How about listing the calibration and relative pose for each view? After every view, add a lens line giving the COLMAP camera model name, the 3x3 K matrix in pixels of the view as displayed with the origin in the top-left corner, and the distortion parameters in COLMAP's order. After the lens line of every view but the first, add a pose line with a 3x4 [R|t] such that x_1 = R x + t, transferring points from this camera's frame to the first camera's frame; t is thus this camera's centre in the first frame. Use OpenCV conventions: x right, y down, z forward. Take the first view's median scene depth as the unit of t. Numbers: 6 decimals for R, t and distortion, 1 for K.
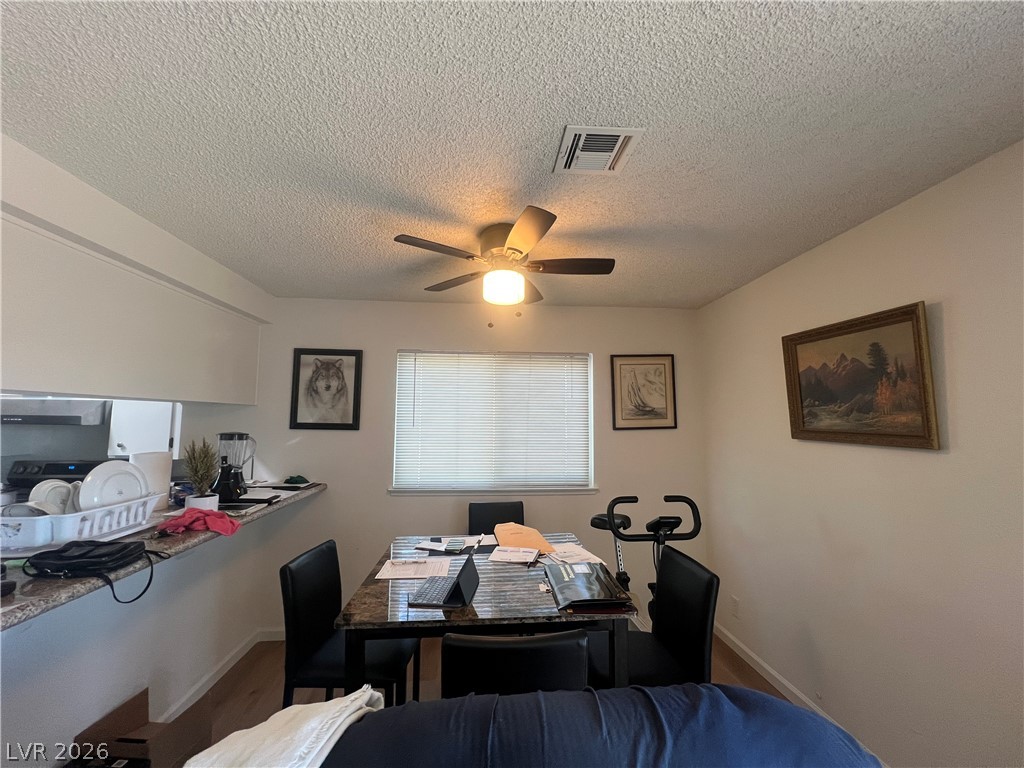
lens RADIAL K [[408.6, 0, 515.5], [0, 408.6, 385.2], [0, 0, 1]] dist [0.002919, -0.000815]
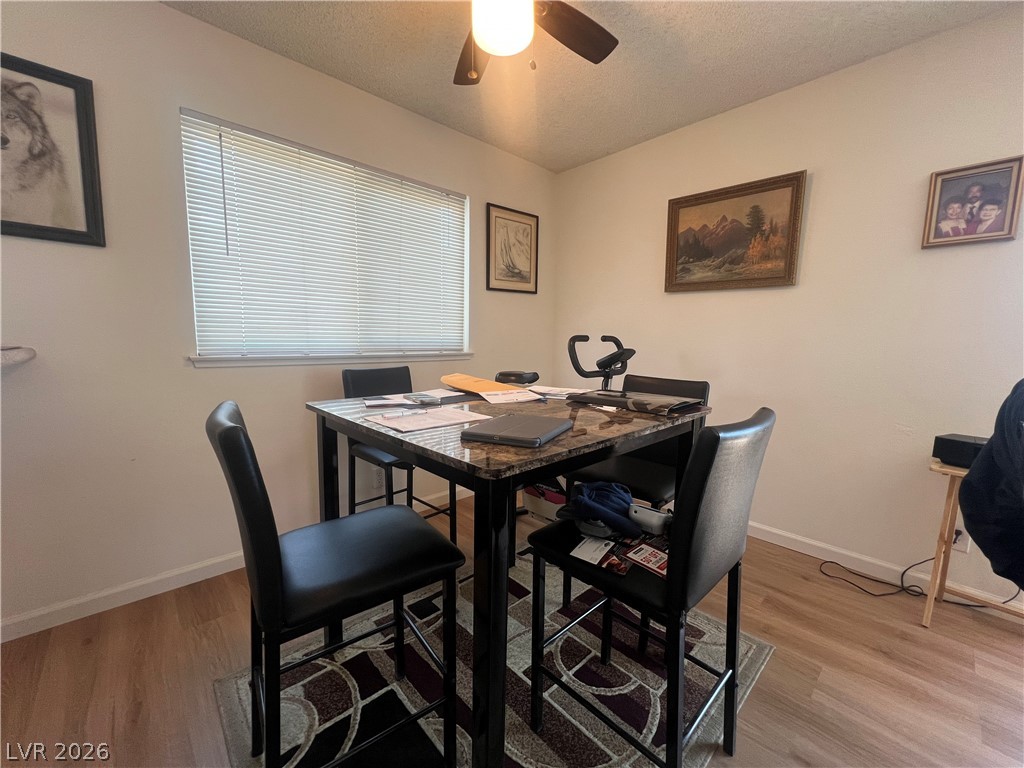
lens RADIAL K [[408.6, 0, 511.2], [0, 408.6, 384.7], [0, 0, 1]] dist [0.002919, -0.000815]
pose [[0.779471, -0.065136, 0.623043, -0.419817], [-0.066786, 0.980270, 0.186037, 0.199879], [-0.622868, -0.186621, 0.759742, 0.321722]]
